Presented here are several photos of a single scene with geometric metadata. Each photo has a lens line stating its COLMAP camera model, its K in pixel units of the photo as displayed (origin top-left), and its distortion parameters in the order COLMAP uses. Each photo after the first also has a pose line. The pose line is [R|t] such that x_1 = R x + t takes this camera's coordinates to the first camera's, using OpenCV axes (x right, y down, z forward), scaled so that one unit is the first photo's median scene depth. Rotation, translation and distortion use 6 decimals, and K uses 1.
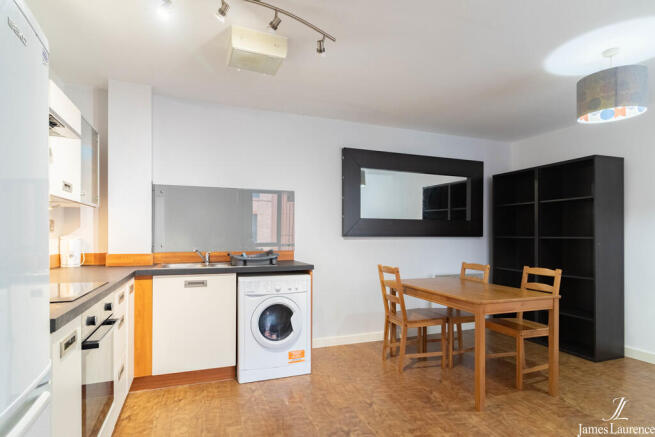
lens RADIAL K [[356.0, 0, 327.3], [0, 356.0, 238.9], [0, 0, 1]] dist [0.000426, 0.000000]
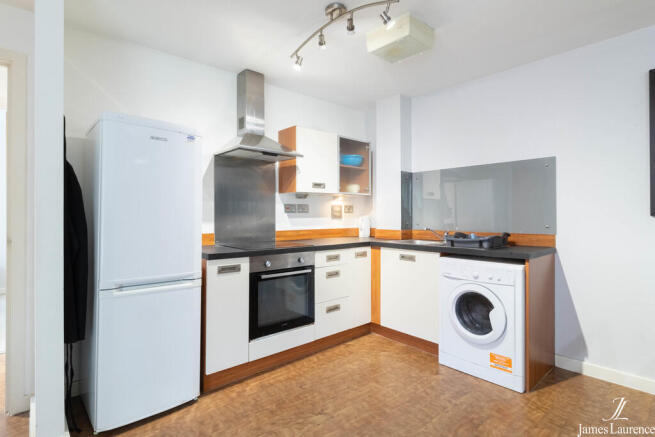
lens RADIAL K [[338.8, 0, 327.5], [0, 338.8, 218.5], [0, 0, 1]] dist [-0.000568, -0.000143]
pose [[0.340490, 0.005172, -0.940234, 0.542713], [-0.013363, 0.999910, 0.000661, 0.004044], [0.940153, 0.012339, 0.340529, 0.380233]]
